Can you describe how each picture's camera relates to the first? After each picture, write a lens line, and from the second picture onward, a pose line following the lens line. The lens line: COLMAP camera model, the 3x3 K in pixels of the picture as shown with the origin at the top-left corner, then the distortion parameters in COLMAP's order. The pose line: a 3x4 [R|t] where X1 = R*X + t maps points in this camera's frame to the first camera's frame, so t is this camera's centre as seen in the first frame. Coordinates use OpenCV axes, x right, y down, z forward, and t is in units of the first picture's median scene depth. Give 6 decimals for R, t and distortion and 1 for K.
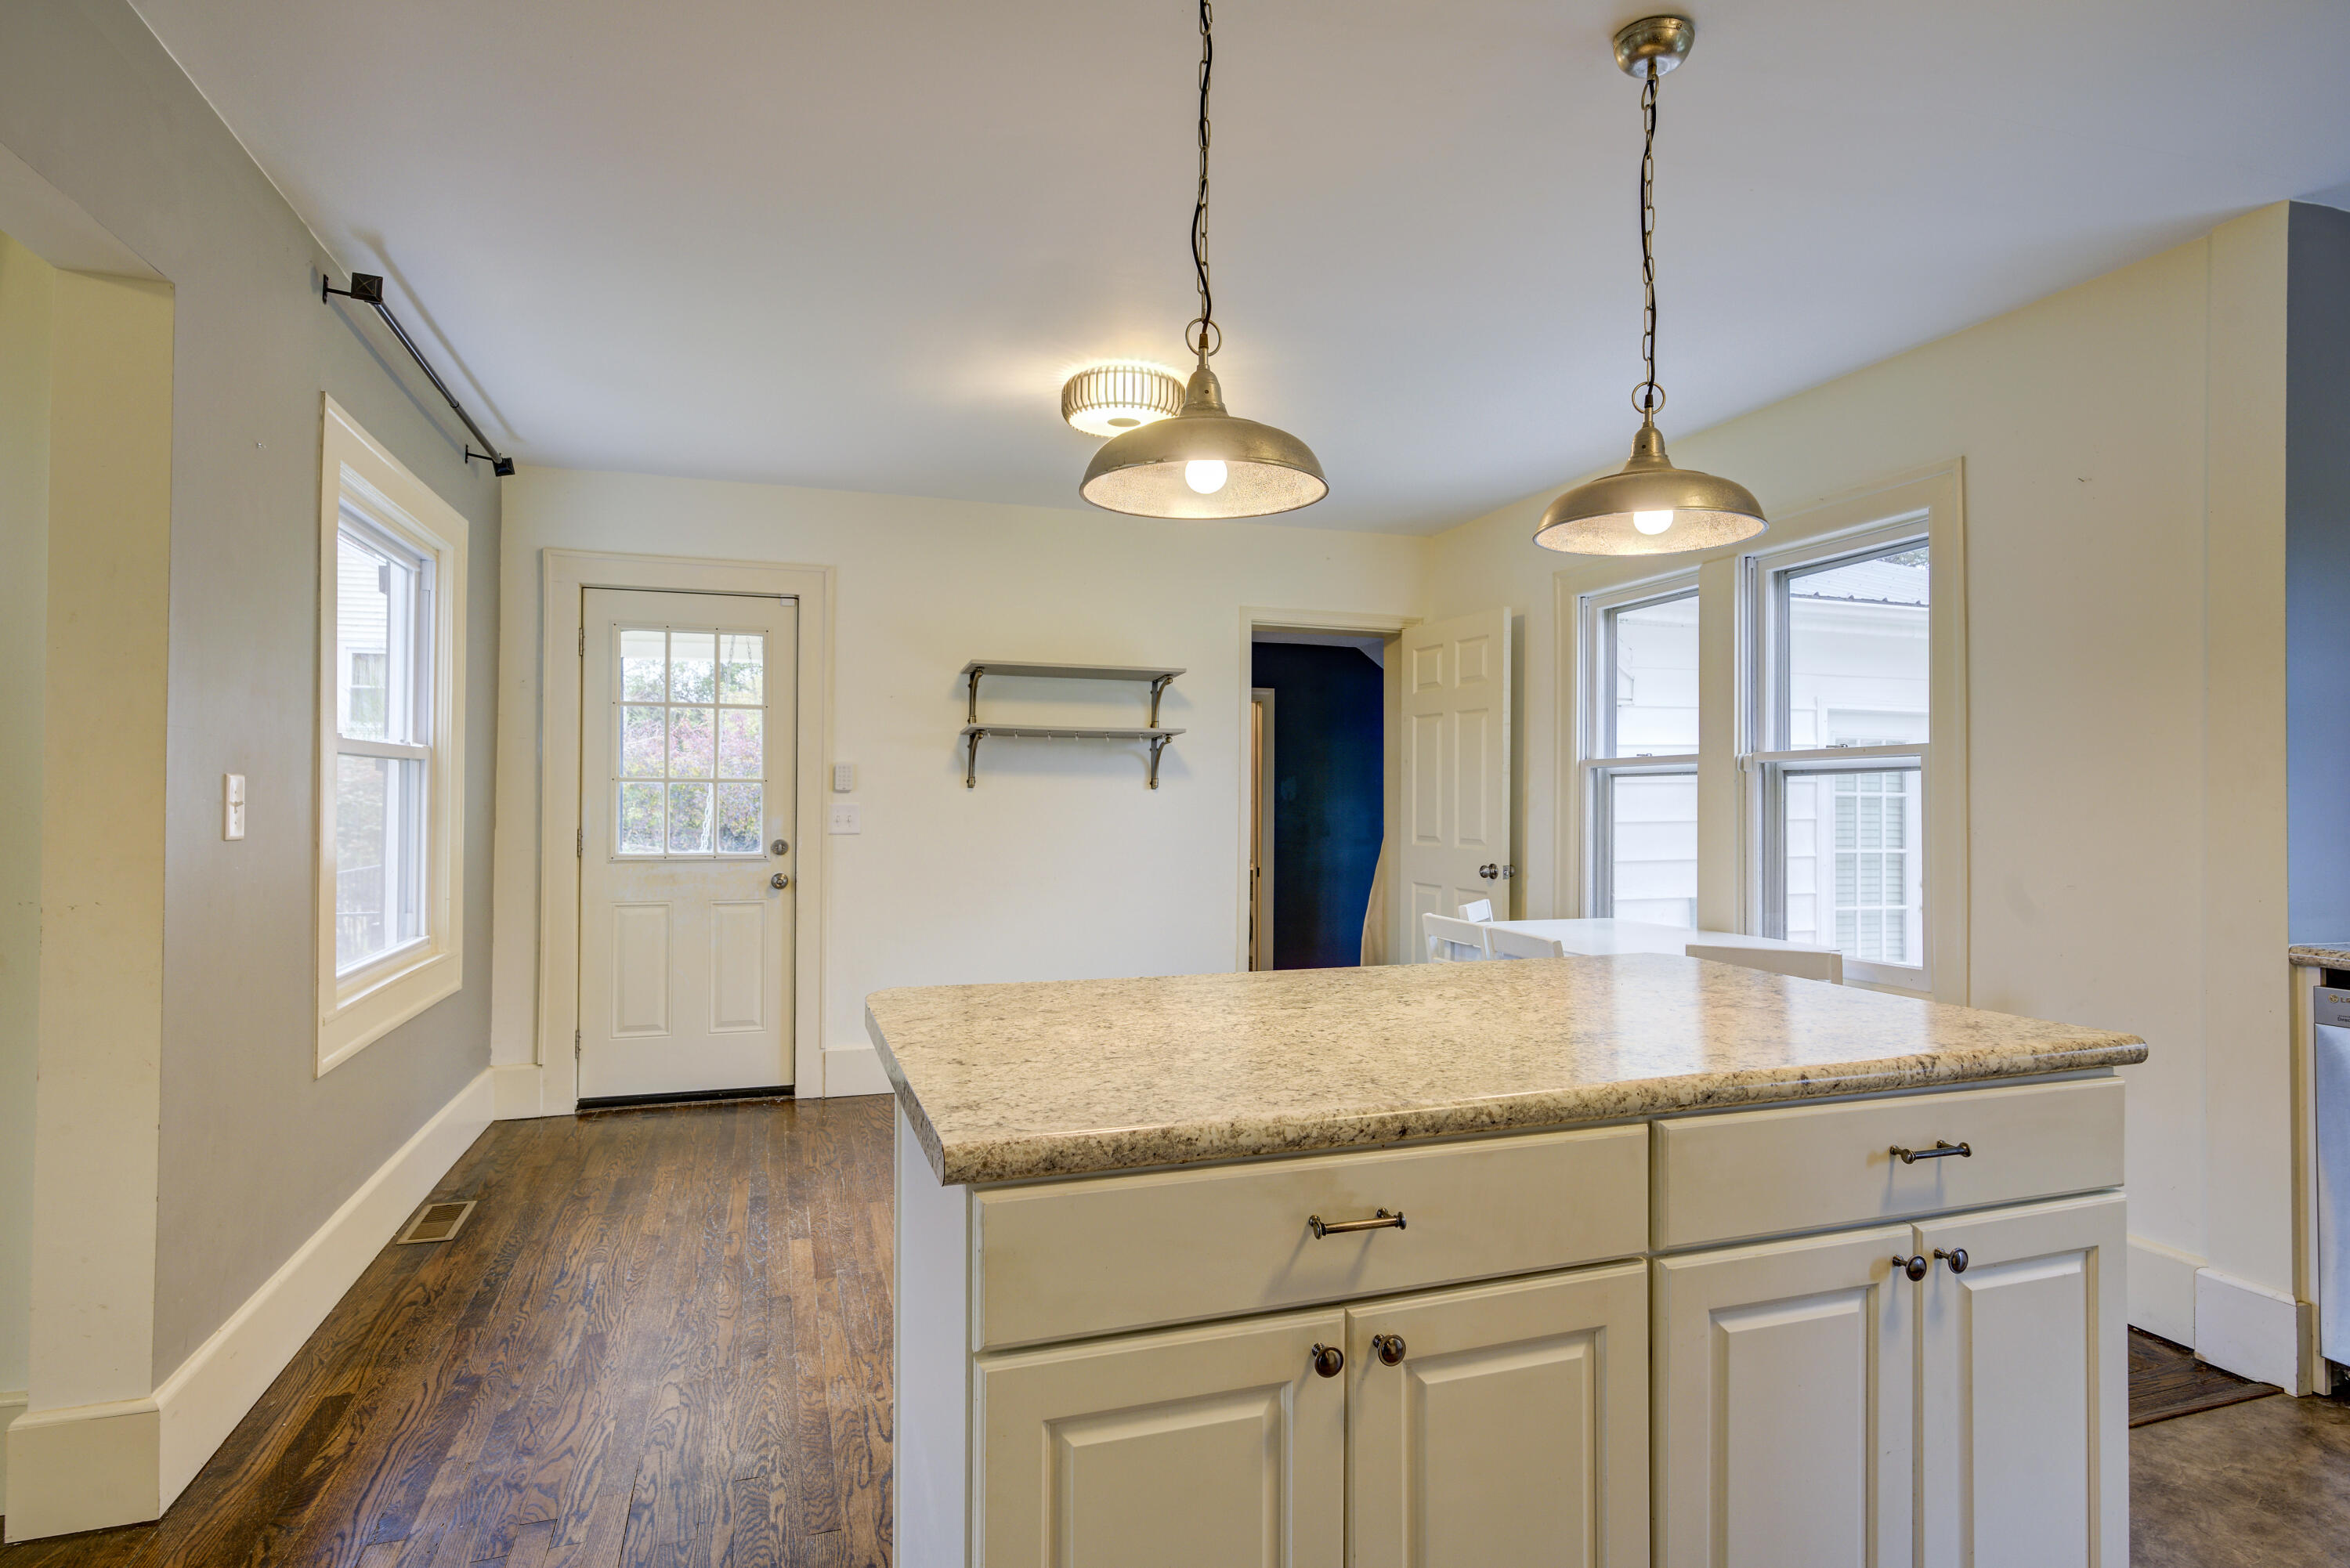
lens RADIAL K [[1227.3, 0, 1186.8], [0, 1227.3, 781.2], [0, 0, 1]] dist [0.003982, 0.000367]
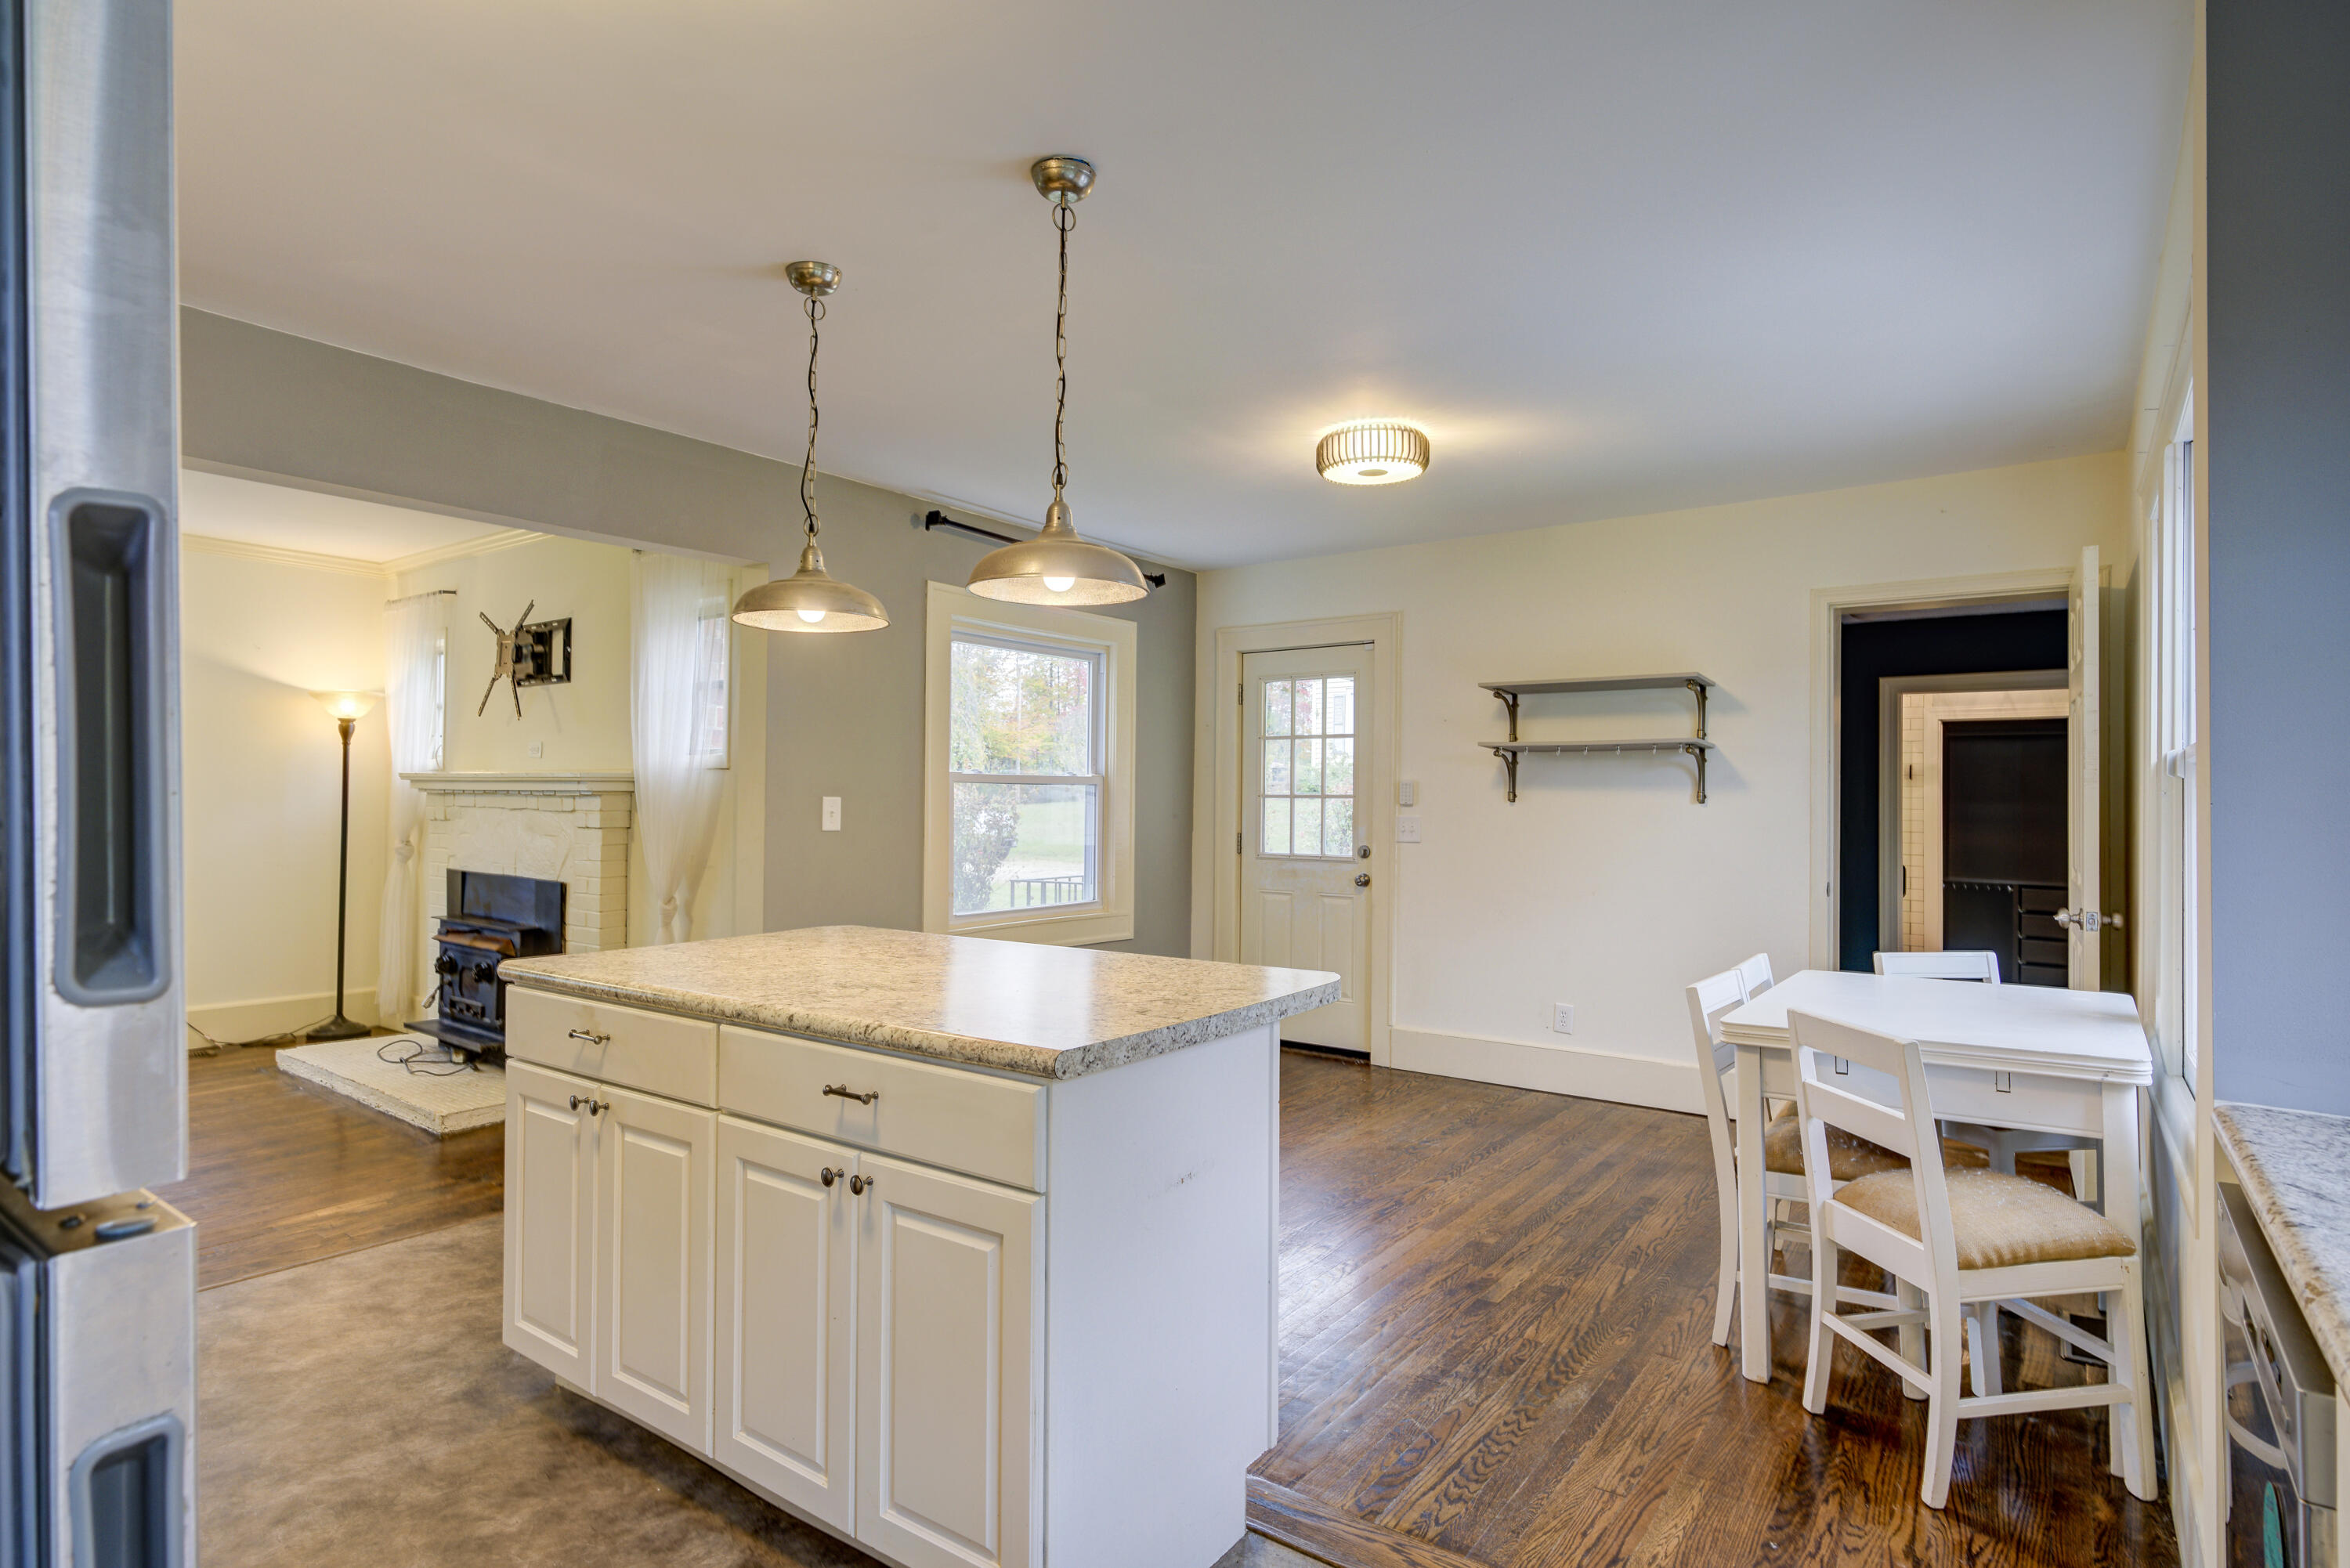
lens RADIAL K [[1227.3, 0, 1171.3], [0, 1227.3, 794.4], [0, 0, 1]] dist [0.003982, 0.000367]
pose [[0.571541, -0.004391, -0.820562, 0.546726], [0.005718, 0.999983, -0.001369, -0.001585], [0.820554, -0.003910, 0.571556, 0.162826]]
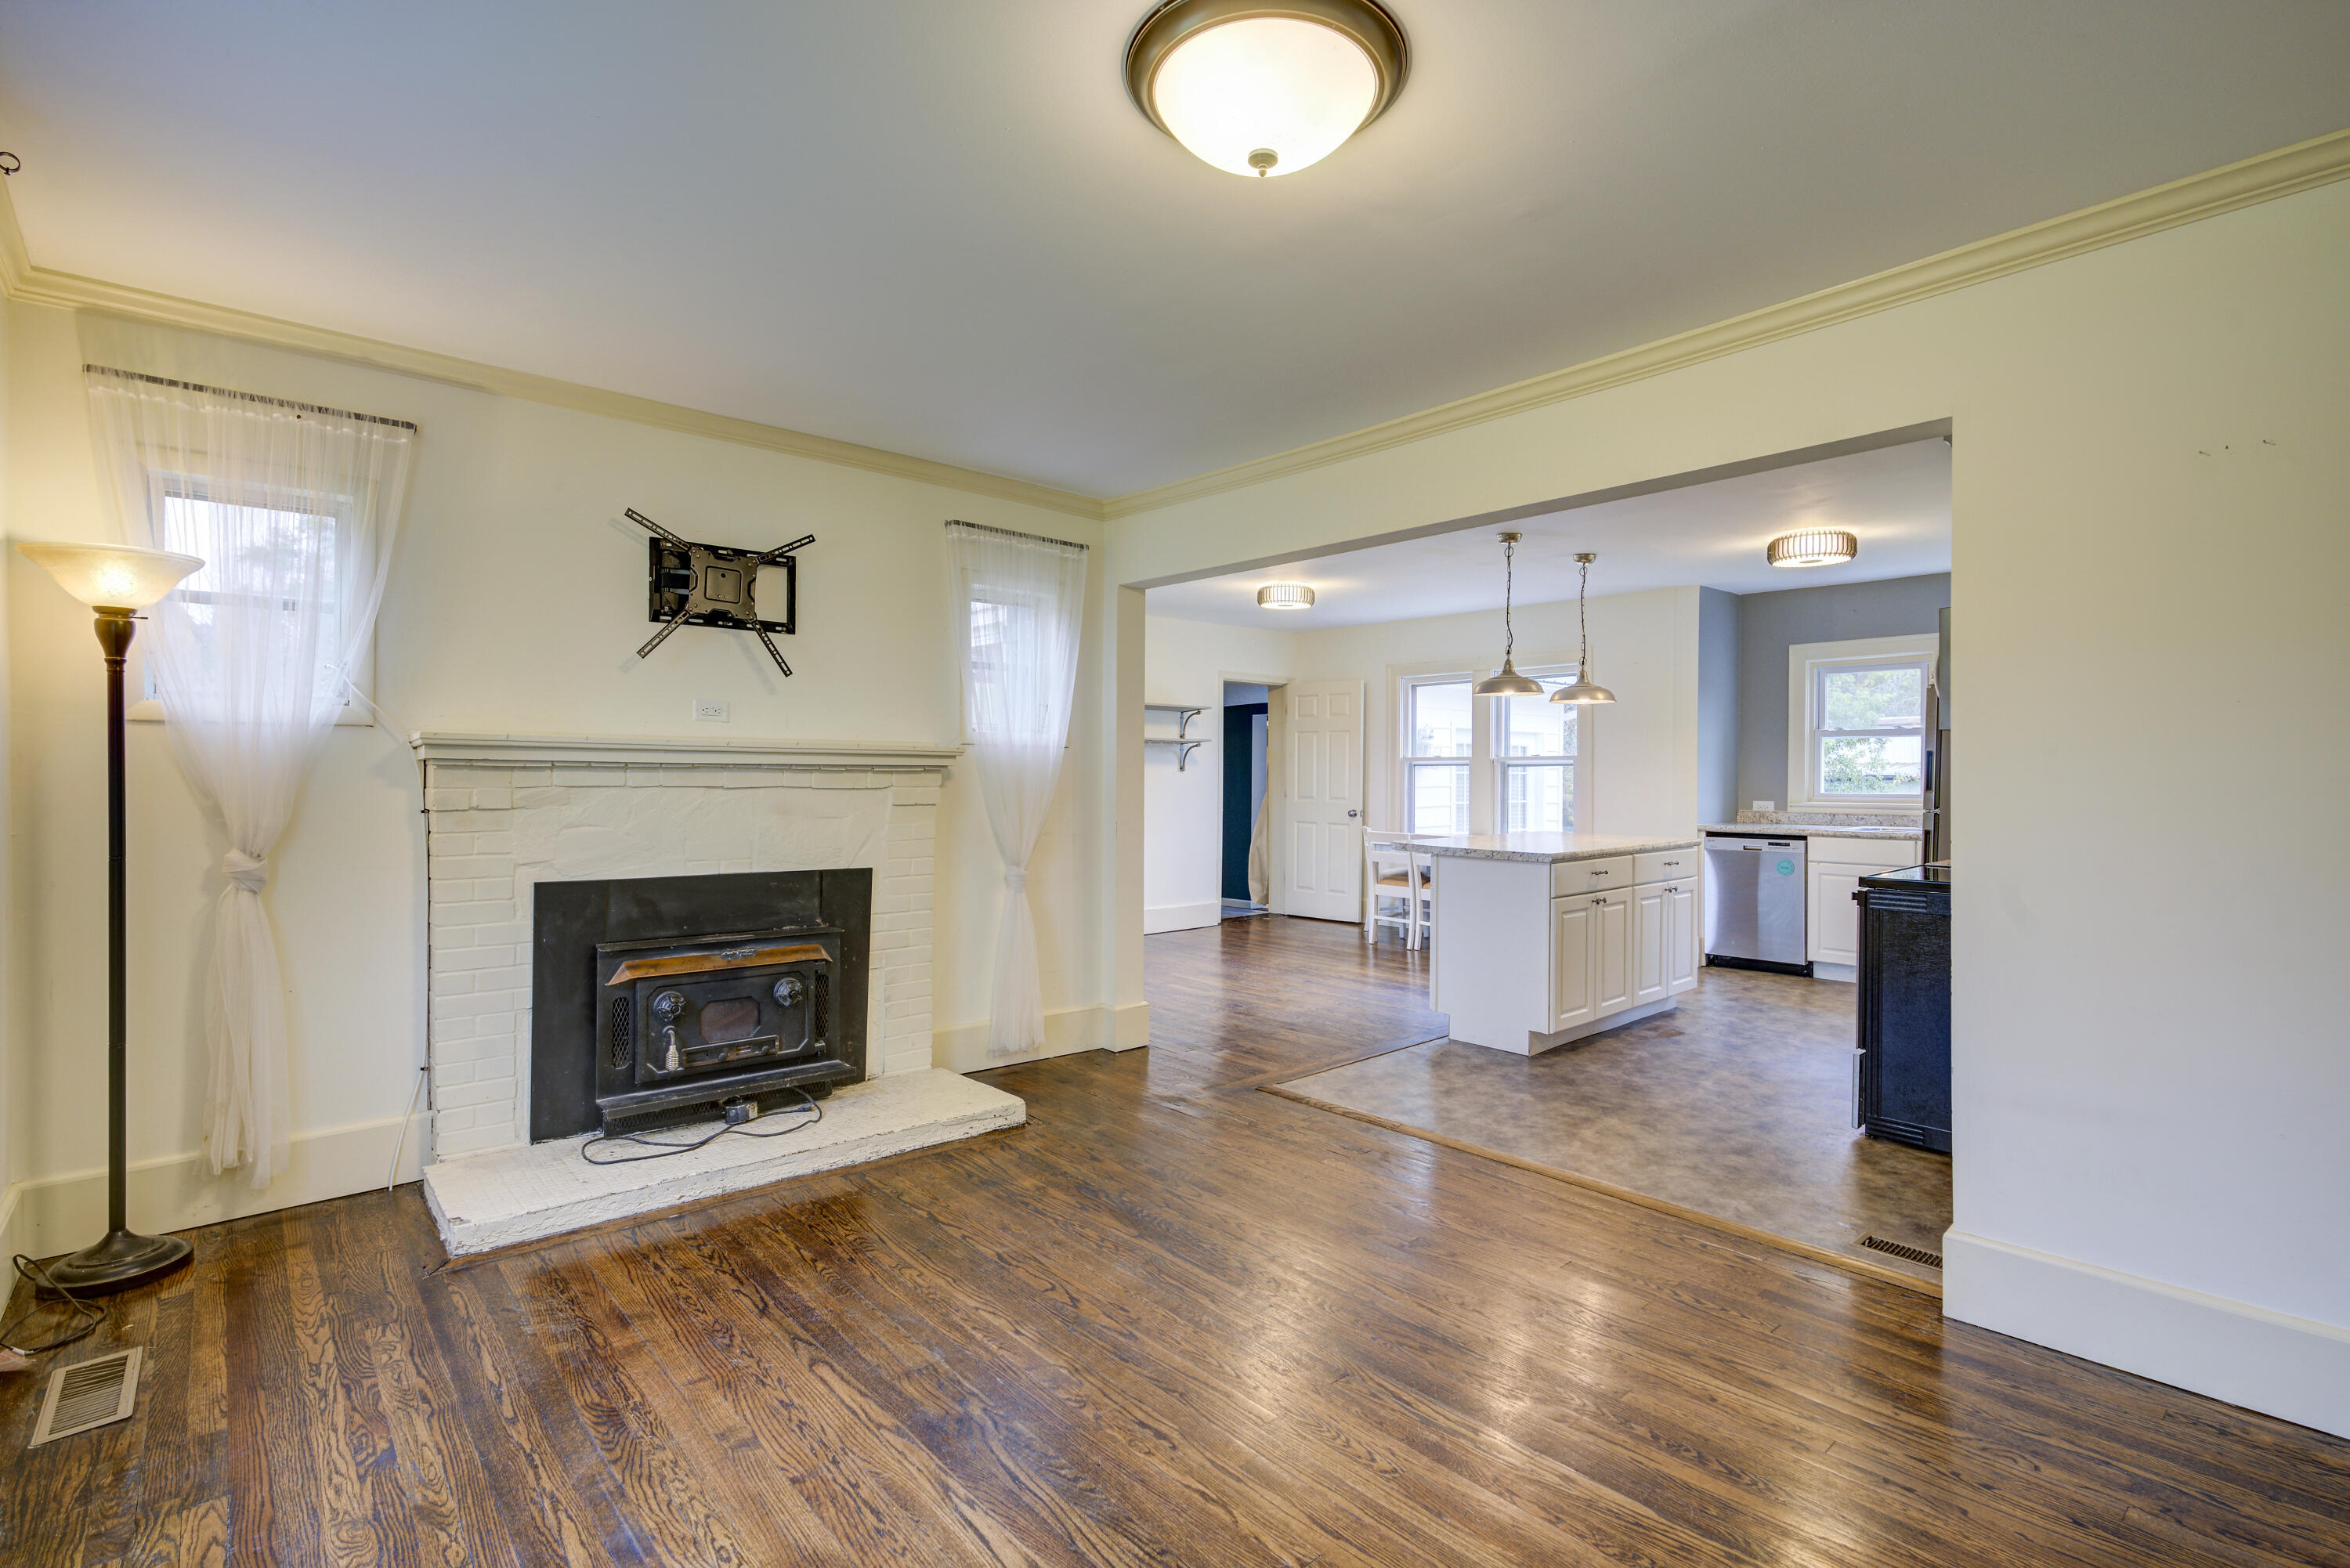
lens RADIAL K [[1093.6, 0, 1165.8], [0, 1093.6, 775.2], [0, 0, 1]] dist [-0.001385, 0.000981]
pose [[0.922953, -0.000880, 0.384912, -0.731682], [-0.005816, 0.999851, 0.016232, -0.015379], [-0.384869, -0.017220, 0.922810, -0.533974]]
